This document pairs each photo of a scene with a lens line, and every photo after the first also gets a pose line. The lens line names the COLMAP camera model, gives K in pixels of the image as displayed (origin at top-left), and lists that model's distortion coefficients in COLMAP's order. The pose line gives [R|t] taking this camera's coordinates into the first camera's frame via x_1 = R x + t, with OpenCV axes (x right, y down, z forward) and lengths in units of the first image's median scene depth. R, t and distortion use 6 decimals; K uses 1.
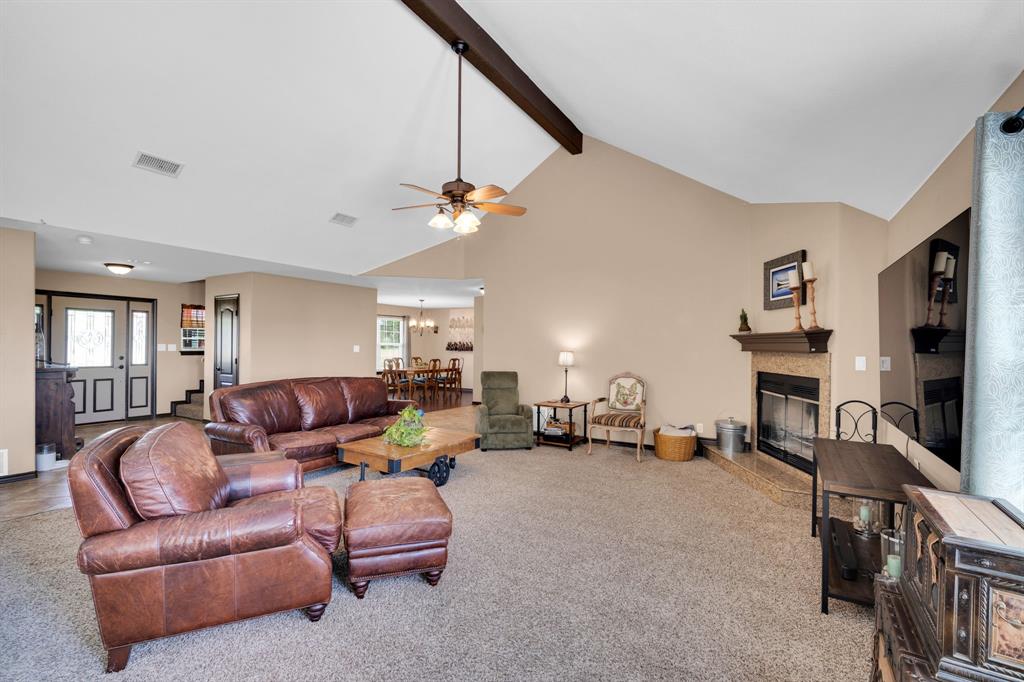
lens RADIAL K [[453.7, 0, 508.1], [0, 453.7, 344.0], [0, 0, 1]] dist [0.002400, -0.000338]
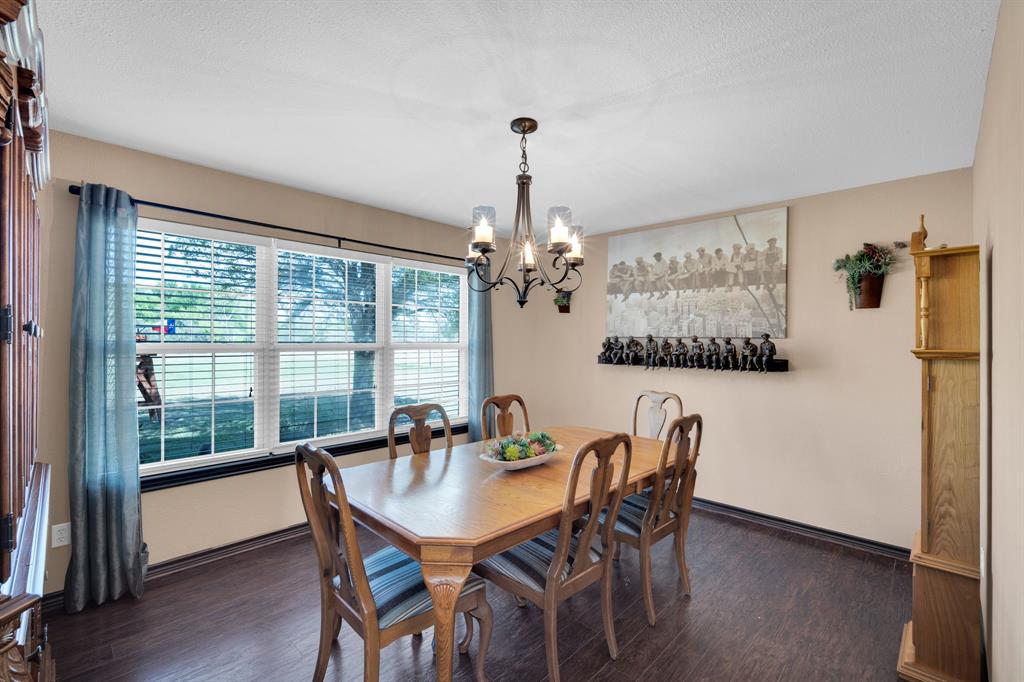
lens RADIAL K [[453.7, 0, 512.0], [0, 453.7, 339.2], [0, 0, 1]] dist [0.002400, -0.000338]
pose [[0.977169, -0.004998, -0.212405, -0.131225], [0.003489, 0.999966, -0.007479, -0.000495], [0.212436, 0.006567, 0.977153, 0.687447]]
